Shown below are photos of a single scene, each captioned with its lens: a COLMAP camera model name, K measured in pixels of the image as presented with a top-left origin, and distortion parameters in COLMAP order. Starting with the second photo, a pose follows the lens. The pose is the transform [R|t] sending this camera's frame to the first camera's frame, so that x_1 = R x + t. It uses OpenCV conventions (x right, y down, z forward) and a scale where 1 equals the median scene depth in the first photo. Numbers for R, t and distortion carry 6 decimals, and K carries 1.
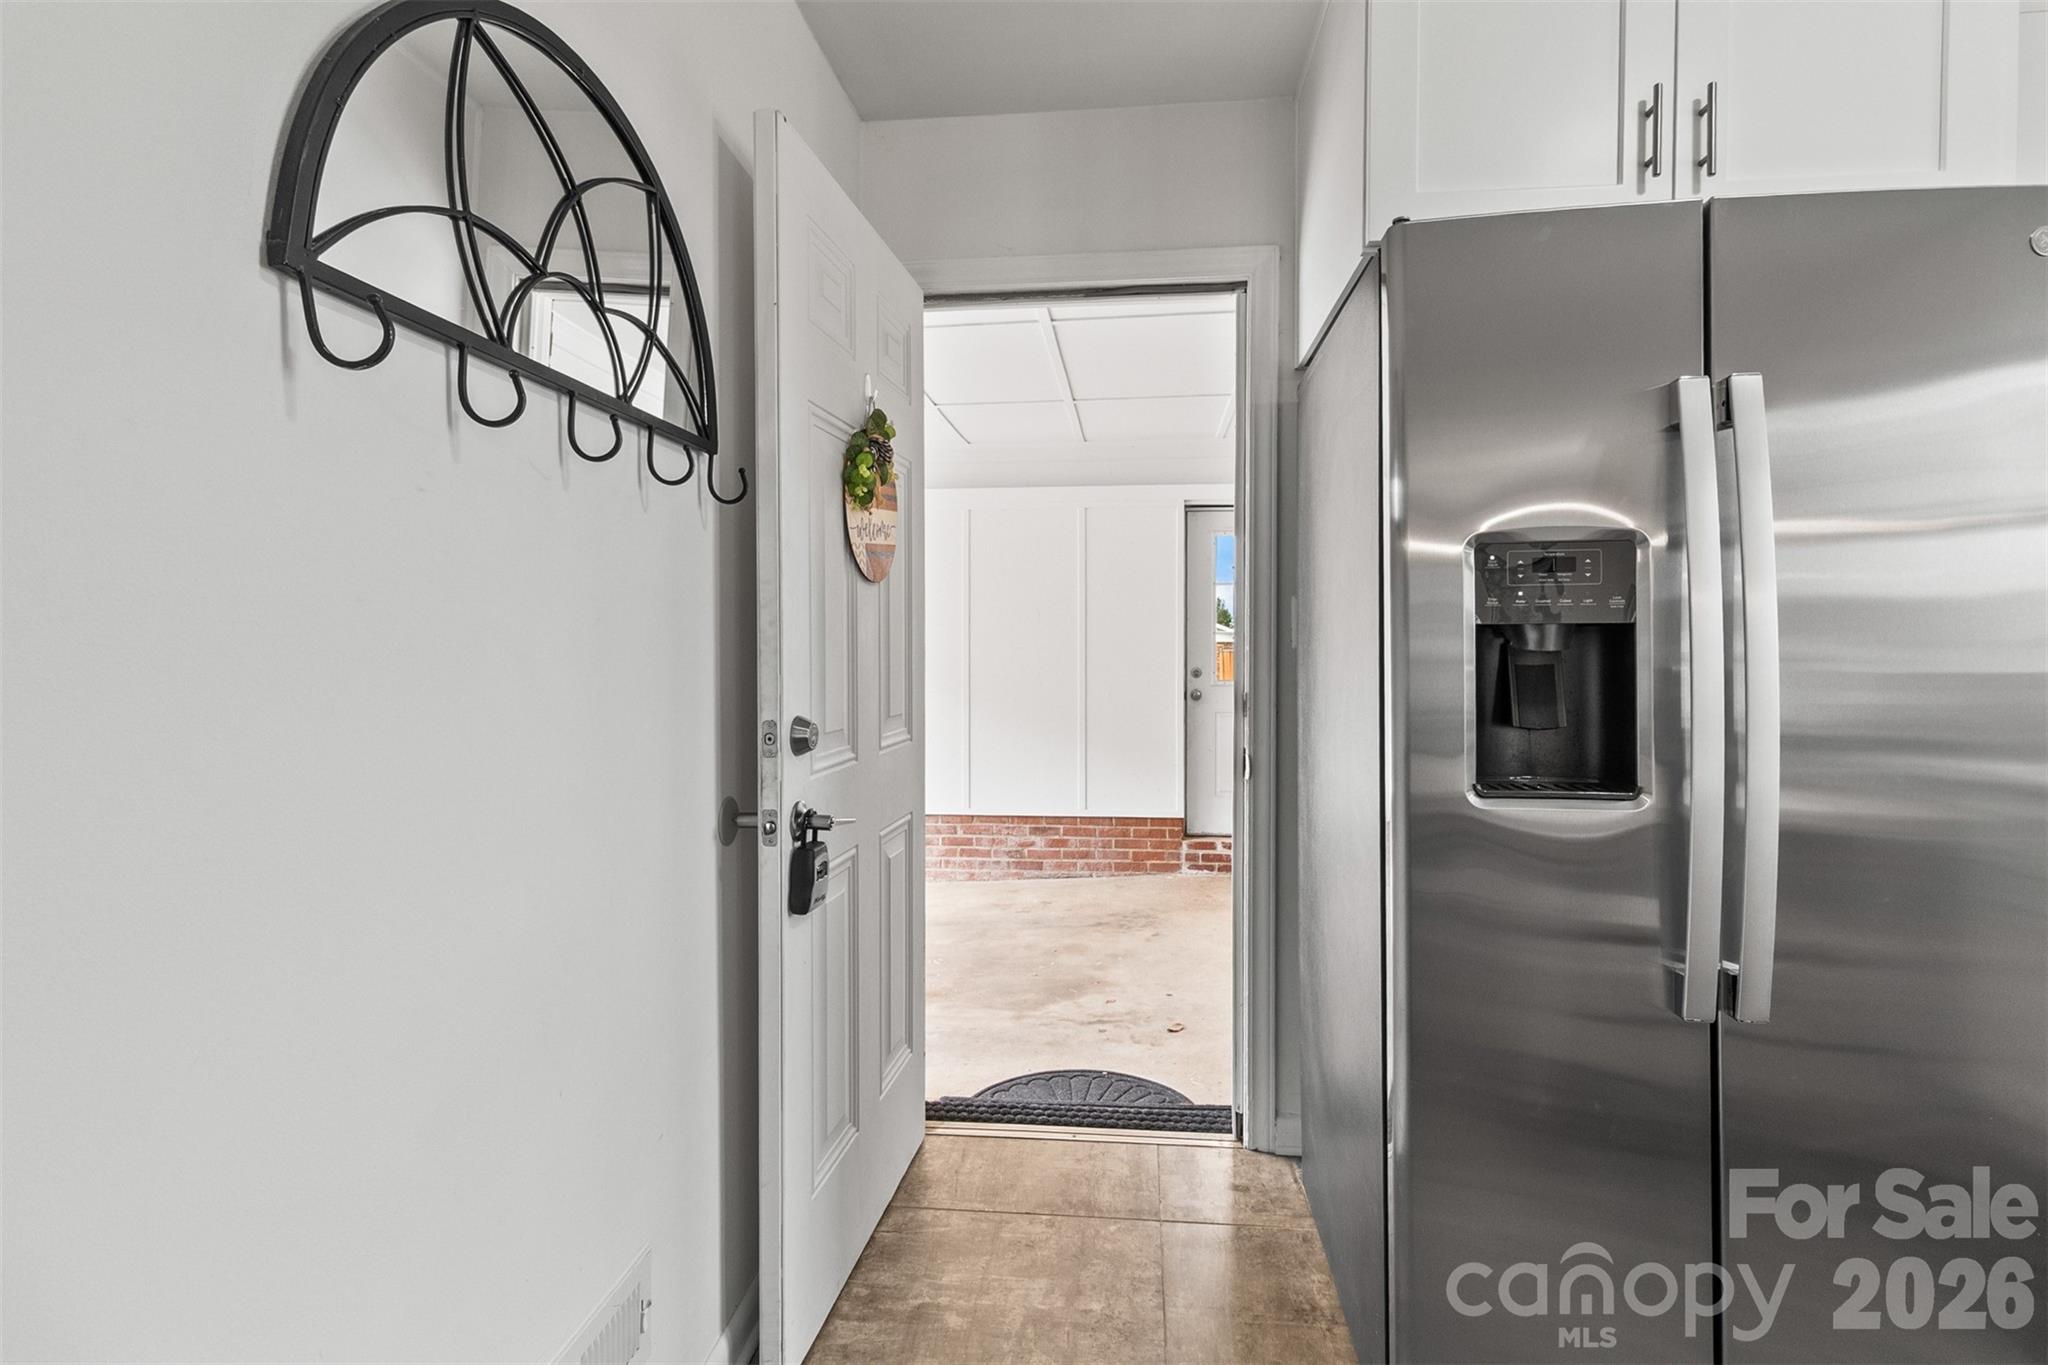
lens RADIAL K [[954.6, 0, 1058.3], [0, 954.6, 664.0], [0, 0, 1]] dist [0.005381, 0.000277]
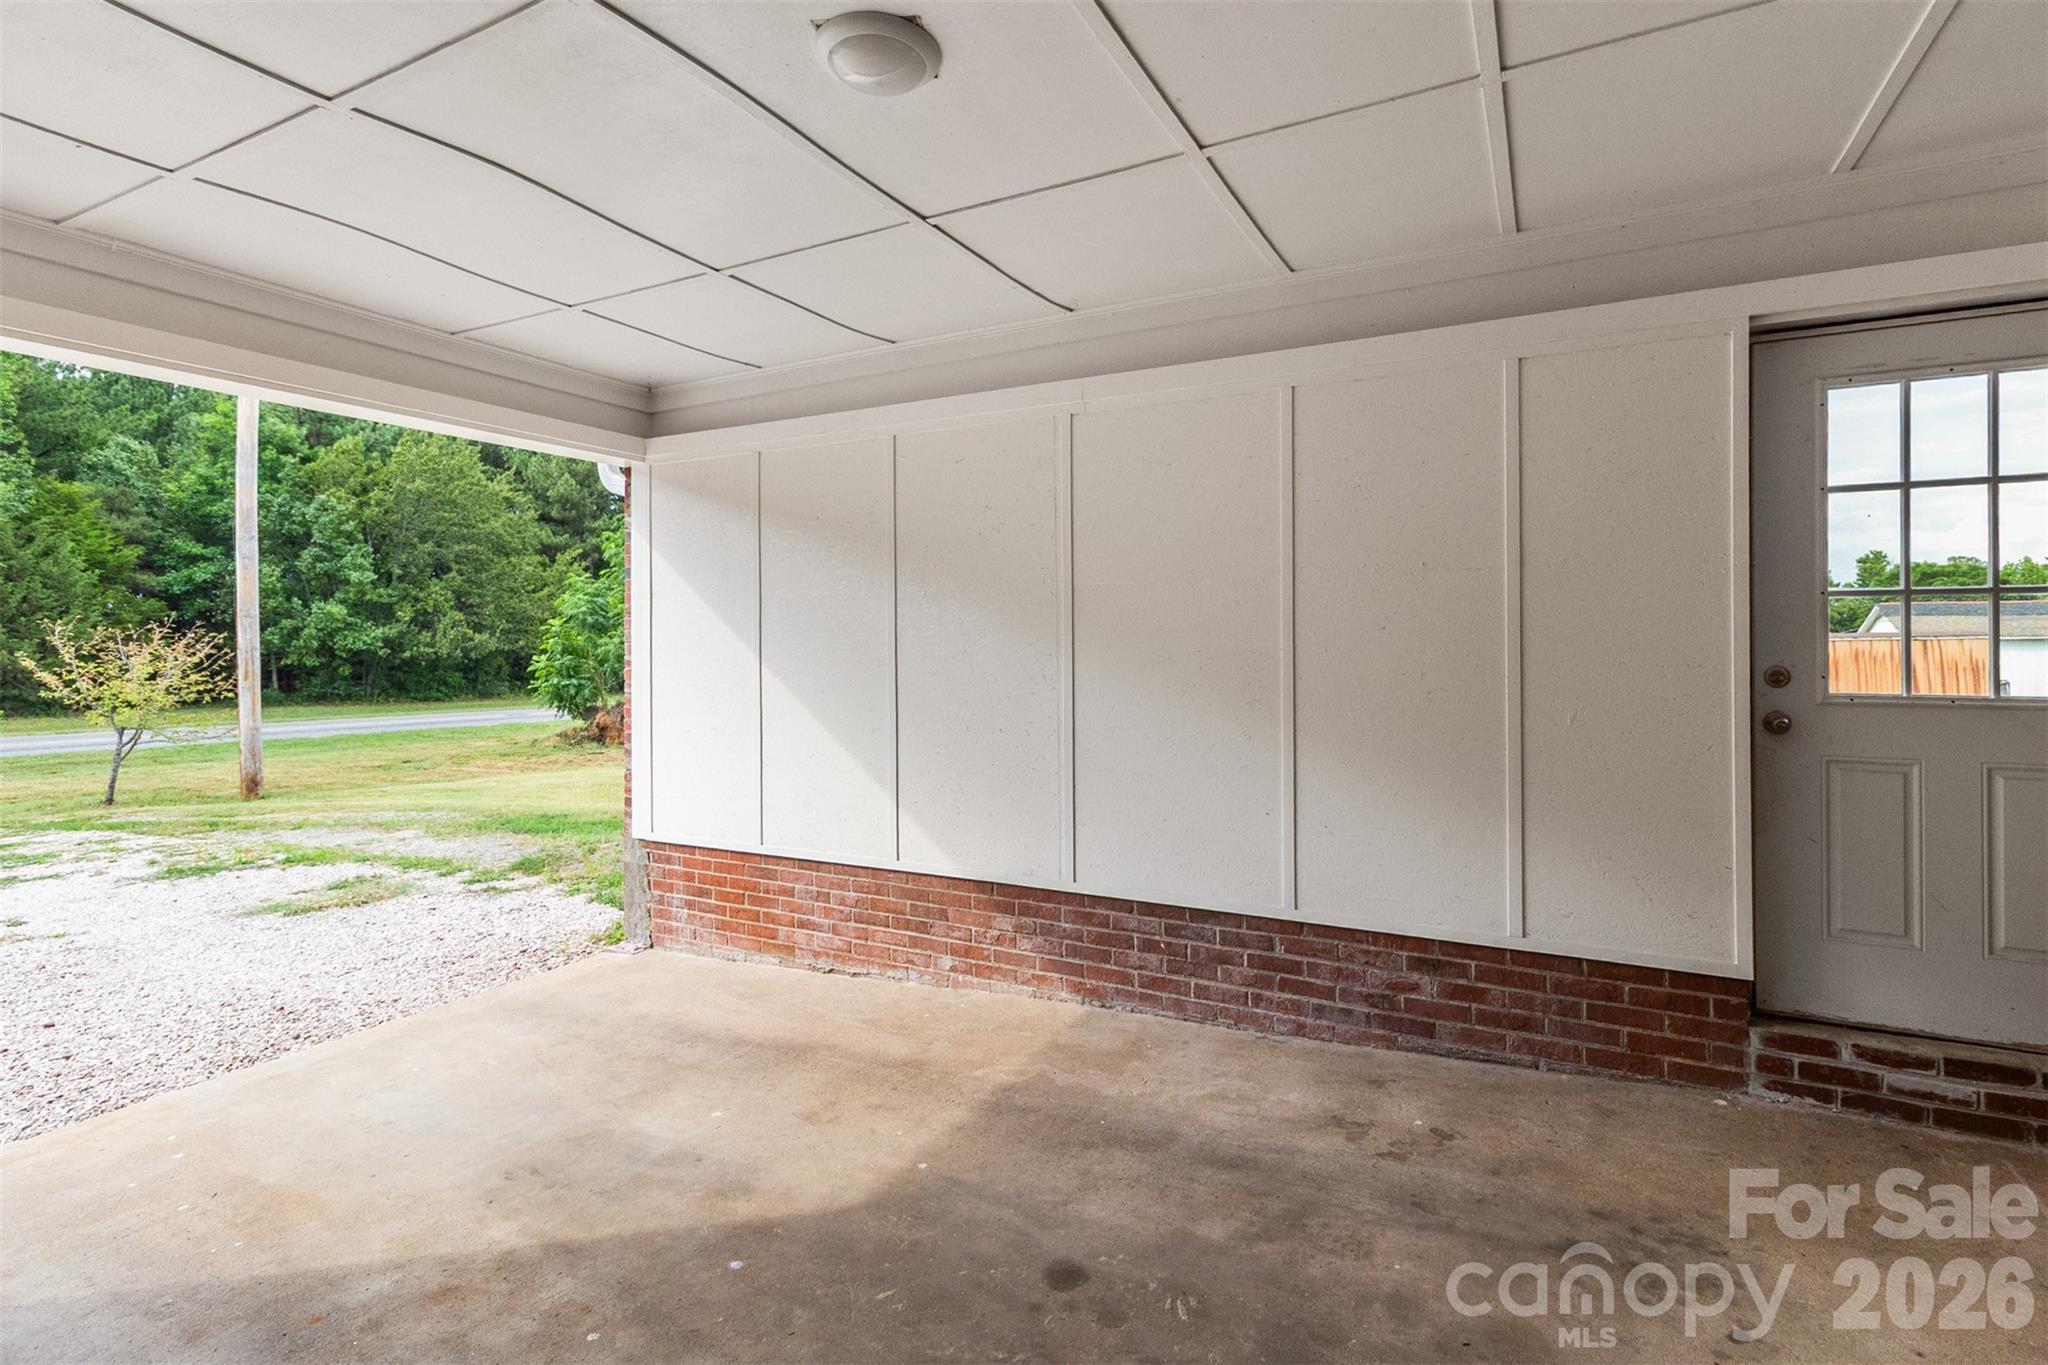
lens RADIAL K [[954.6, 0, 1048.2], [0, 954.6, 640.0], [0, 0, 1]] dist [0.005381, 0.000277]
pose [[0.918910, -0.002702, -0.394459, -0.003318], [-0.003609, 0.999877, -0.015256, -0.000641], [0.394452, 0.015443, 0.918787, 0.414915]]
